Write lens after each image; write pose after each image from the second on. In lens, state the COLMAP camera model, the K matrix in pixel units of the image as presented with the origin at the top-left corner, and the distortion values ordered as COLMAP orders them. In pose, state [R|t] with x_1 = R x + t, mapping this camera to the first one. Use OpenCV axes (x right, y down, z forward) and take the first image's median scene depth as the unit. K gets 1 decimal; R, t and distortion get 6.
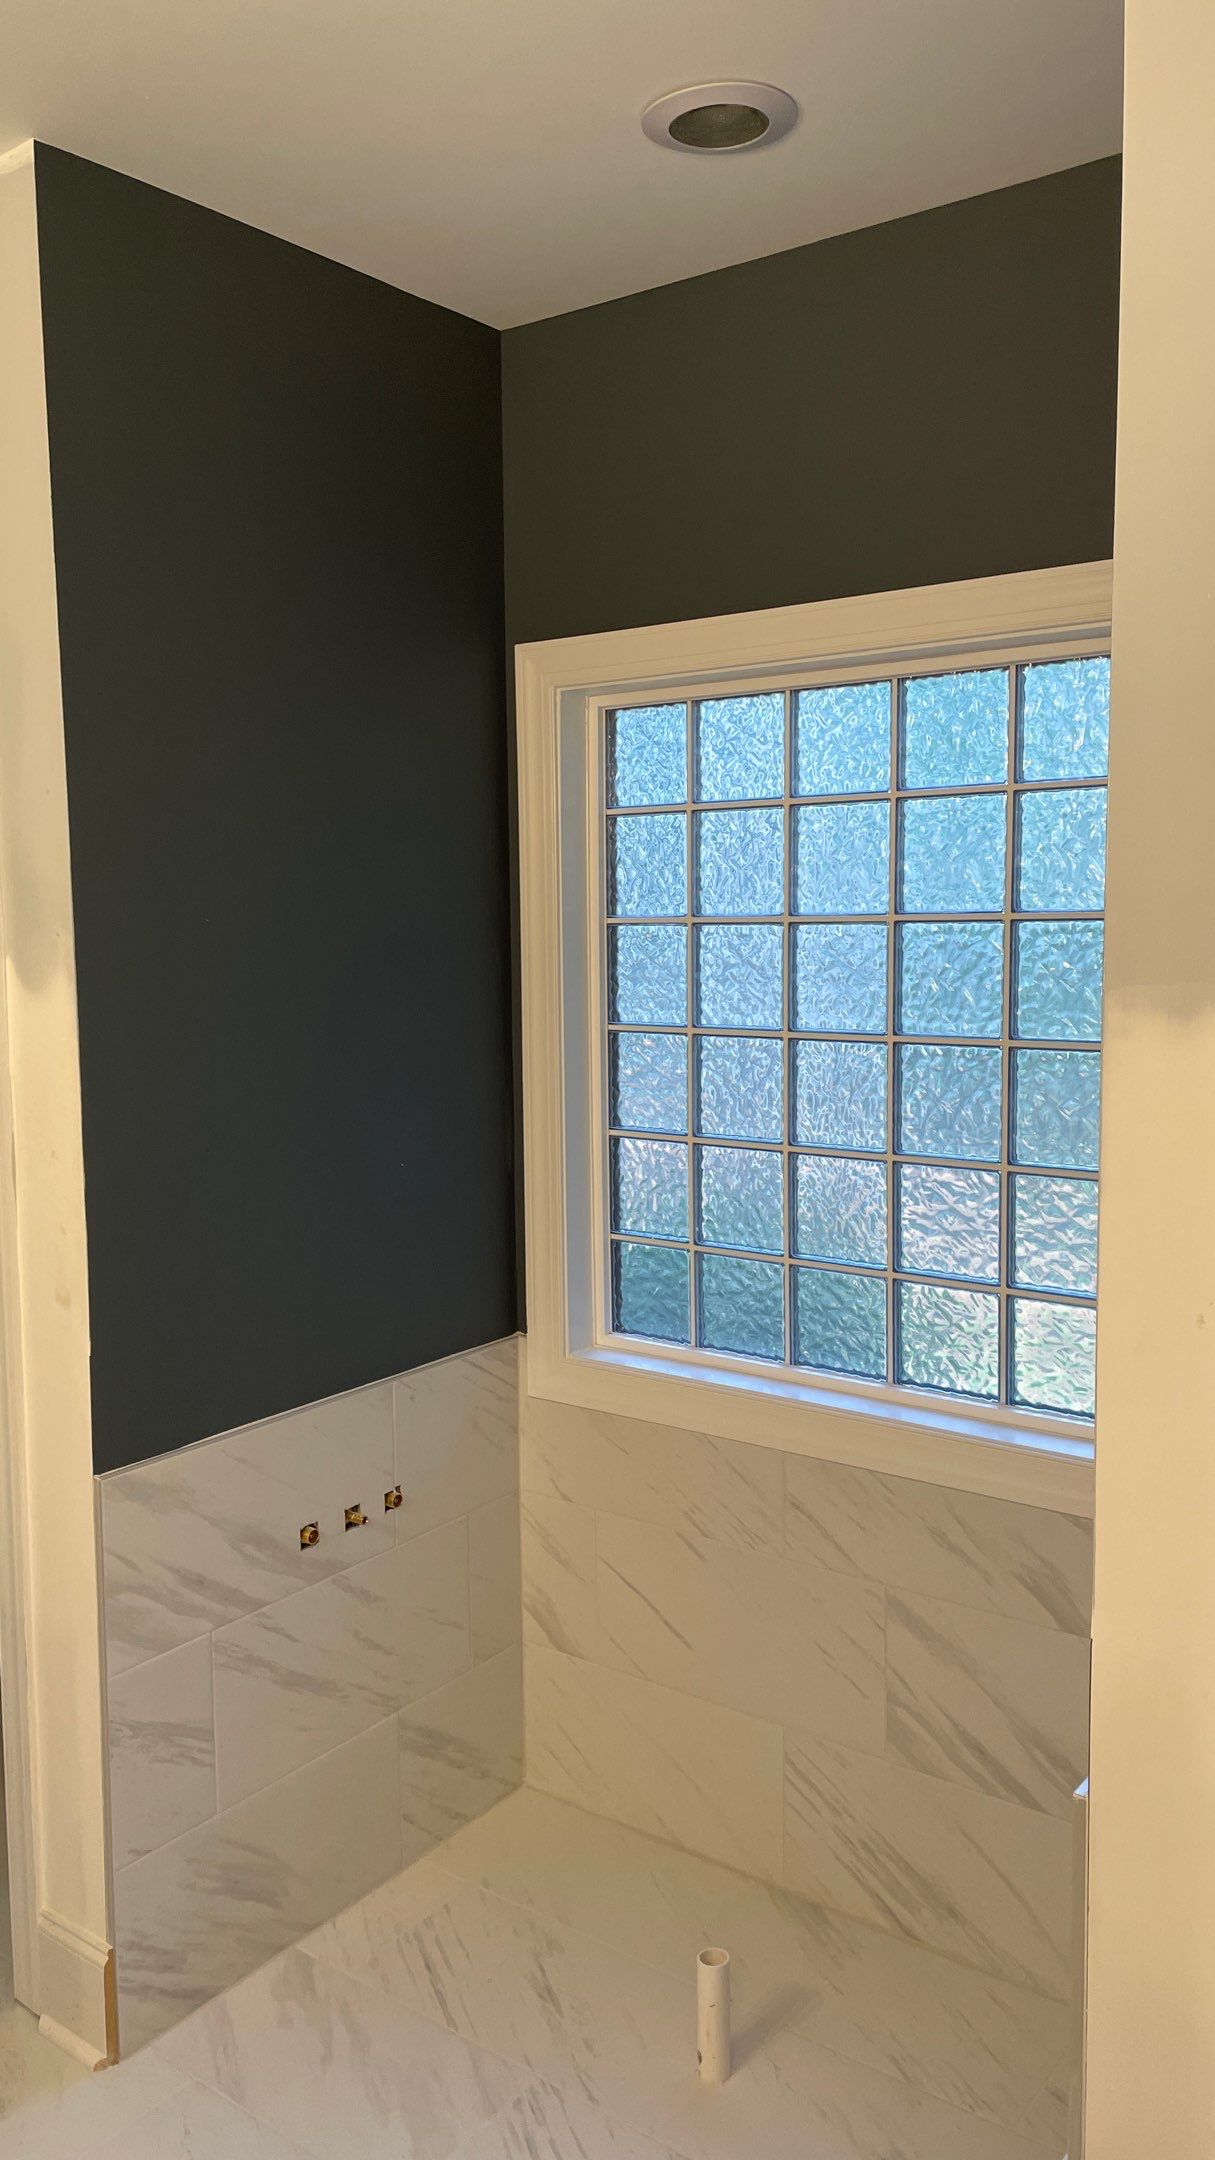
lens RADIAL K [[1620.9, 0, 605.0], [0, 1620.9, 1075.6], [0, 0, 1]] dist [0.096769, -0.127581]
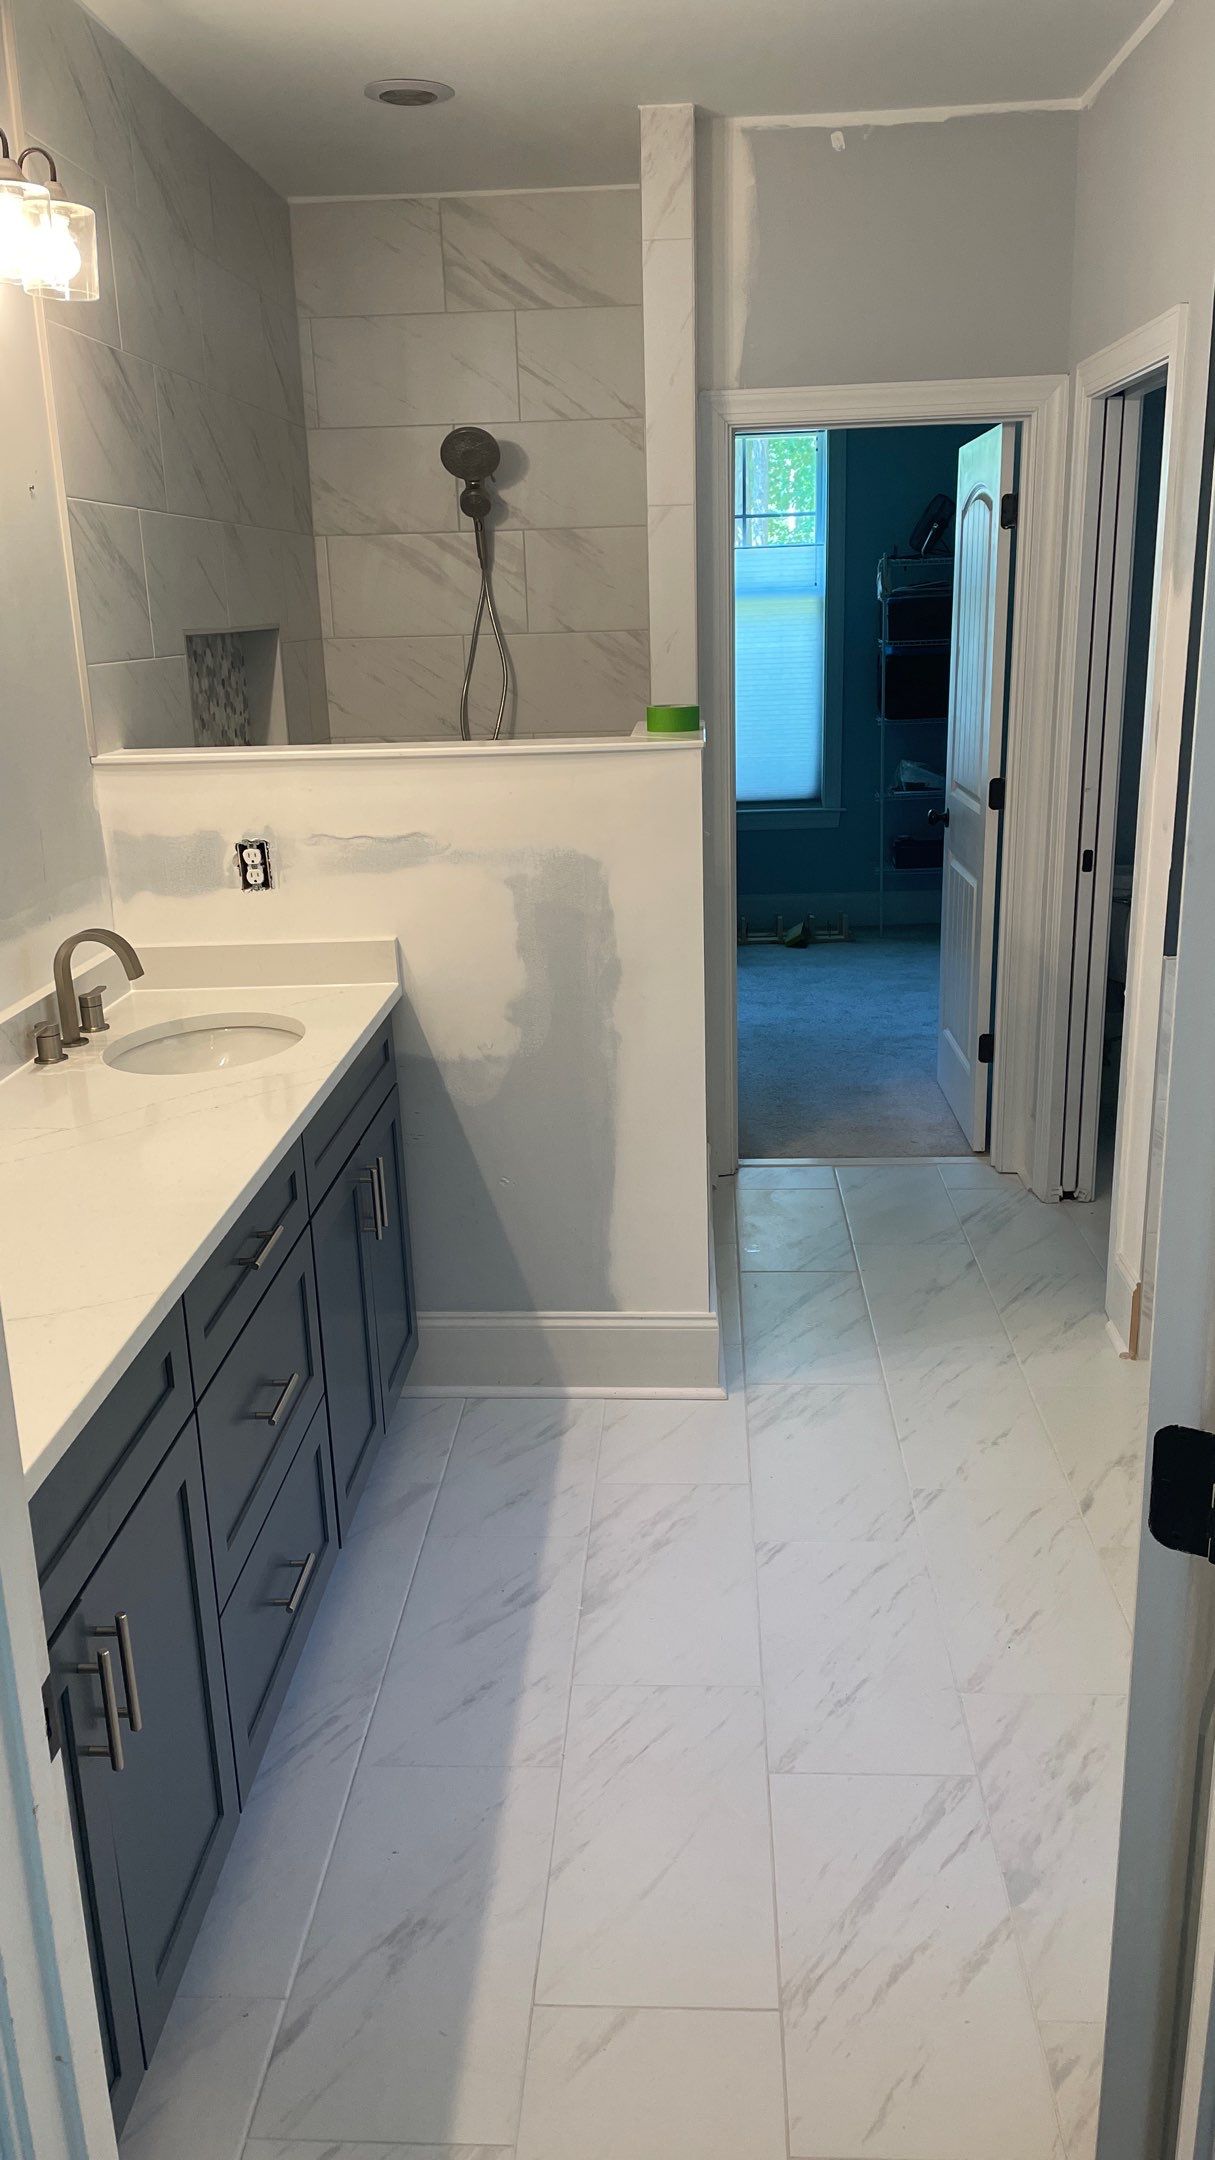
lens RADIAL K [[1620.9, 0, 615.2], [0, 1620.9, 1074.0], [0, 0, 1]] dist [0.096769, -0.127581]
pose [[0.558004, 0.227741, -0.797976, 0.513380], [-0.060707, 0.970231, 0.234451, 0.038894], [0.827615, -0.082382, 0.555218, -0.154352]]
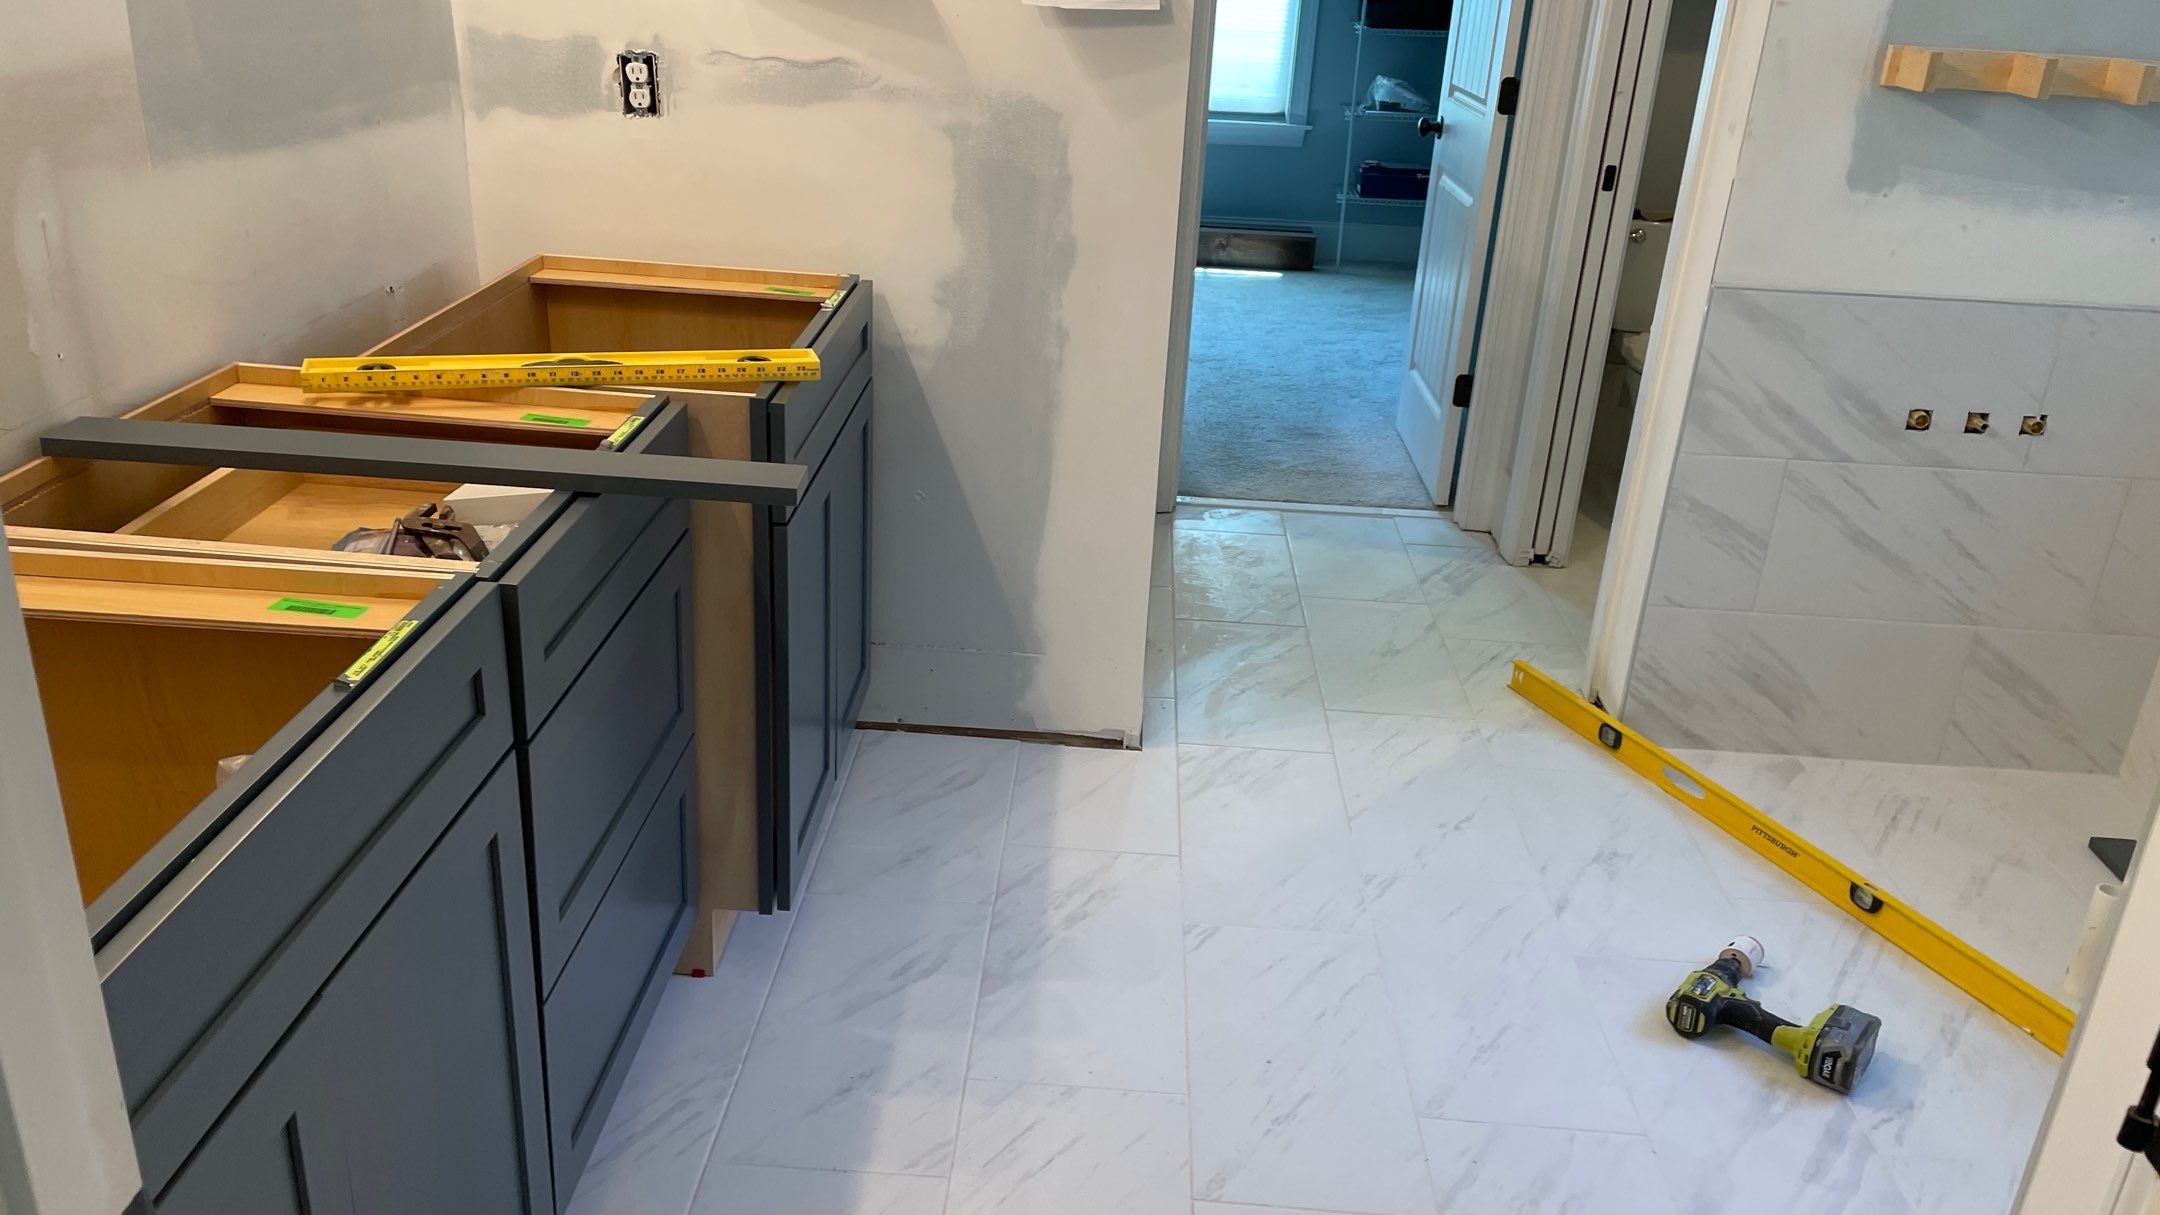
lens RADIAL K [[1620.9, 0, 1061.0], [0, 1620.9, 606.3], [0, 0, 1]] dist [0.096769, -0.127581]
pose [[0.555970, 0.358182, -0.750069, 0.367835], [-0.136128, 0.929442, 0.342937, 0.106566], [0.819980, -0.088557, 0.565500, -0.073661]]
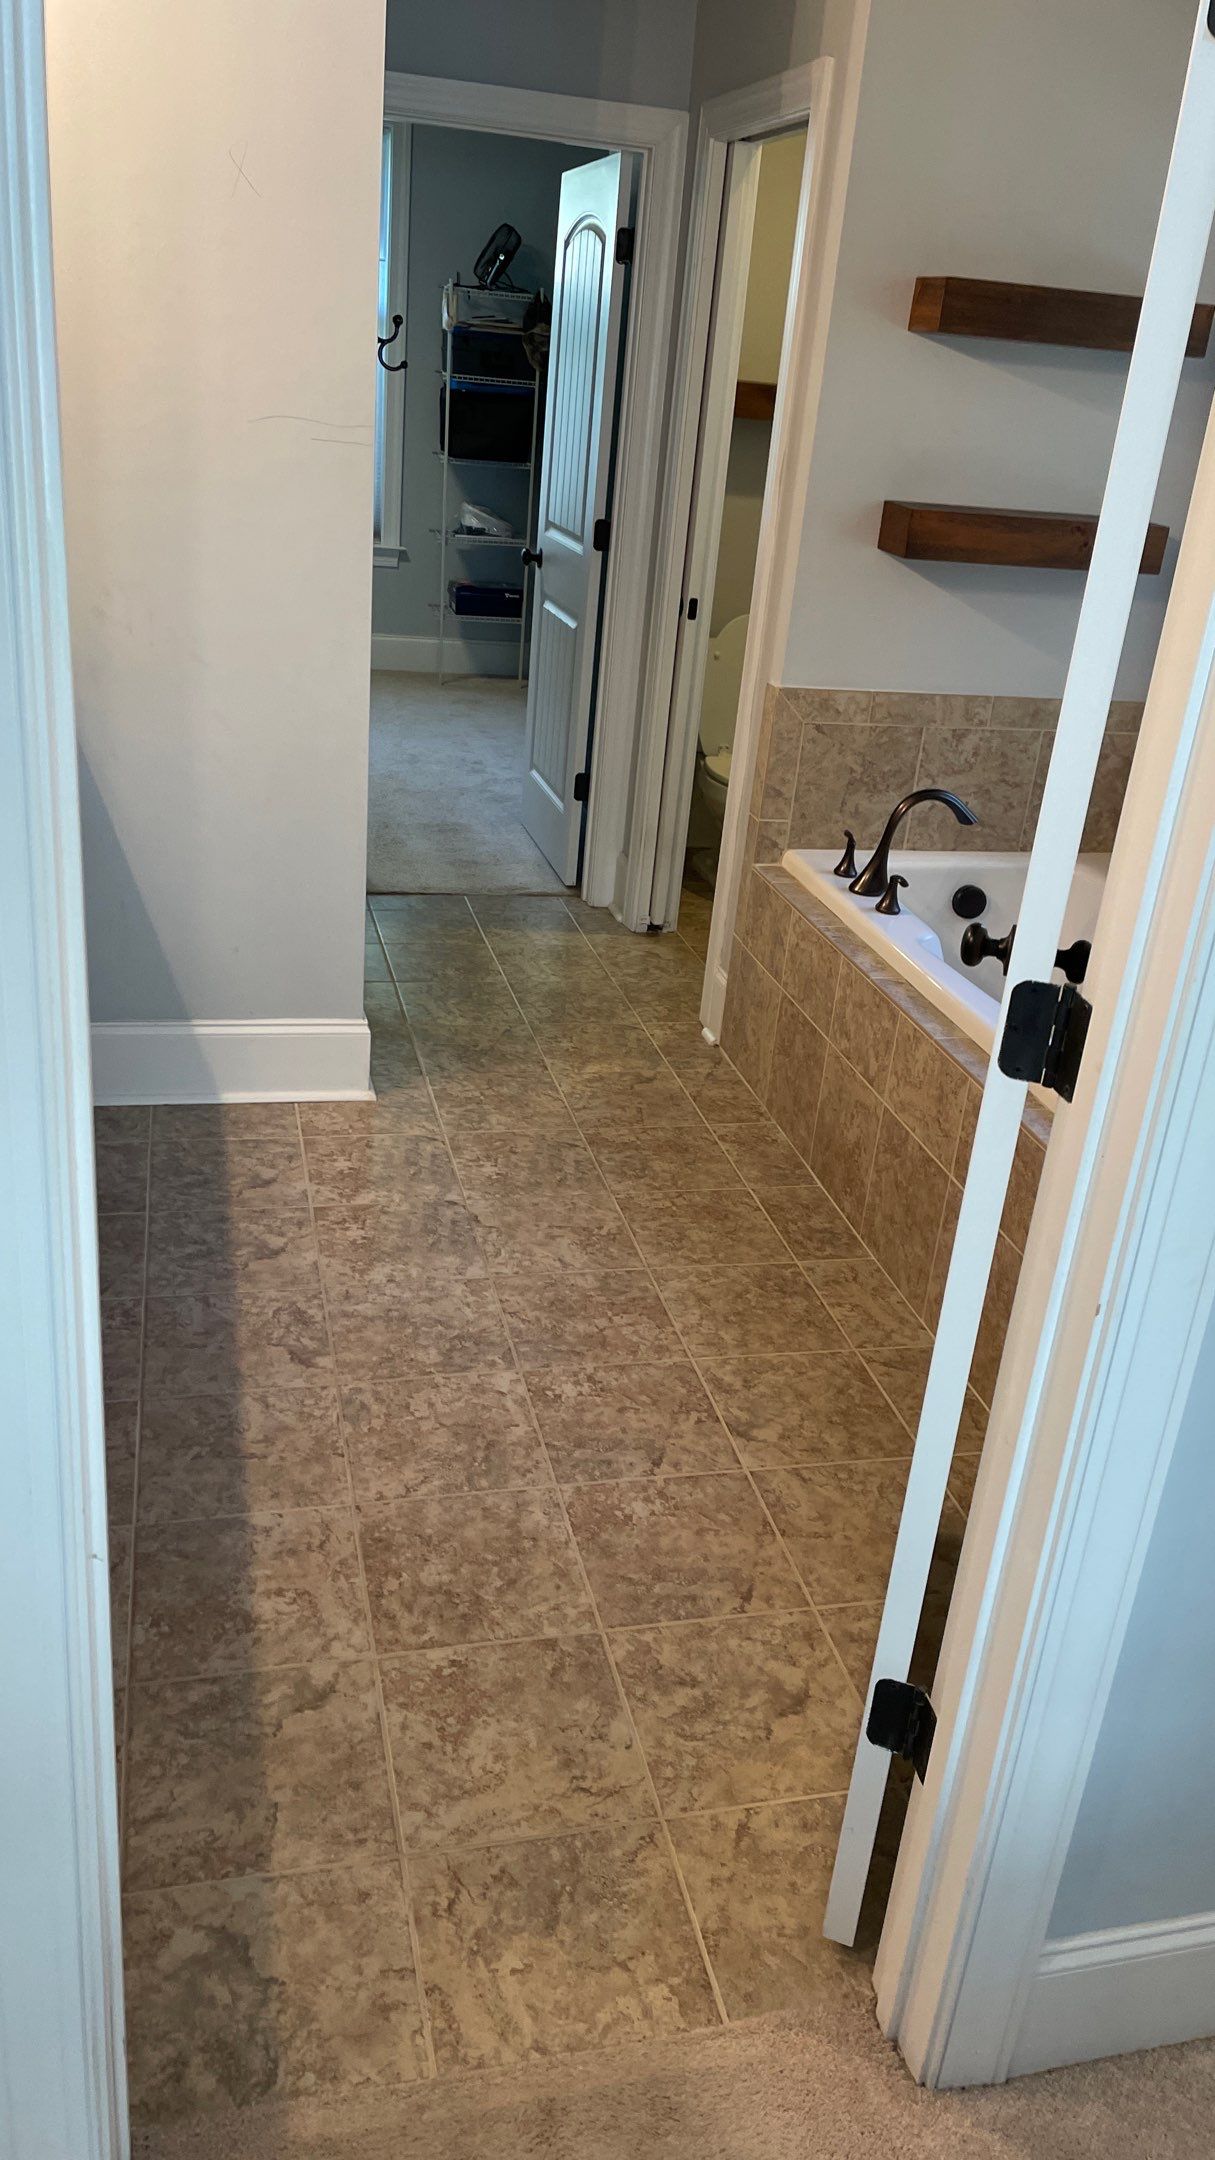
lens RADIAL K [[1620.9, 0, 626.8], [0, 1620.9, 1063.7], [0, 0, 1]] dist [0.096769, -0.127581]
pose [[0.772985, 0.323387, -0.545817, 0.480331], [-0.160430, 0.932008, 0.324997, 0.084832], [0.613805, -0.163652, 0.772309, -0.300582]]
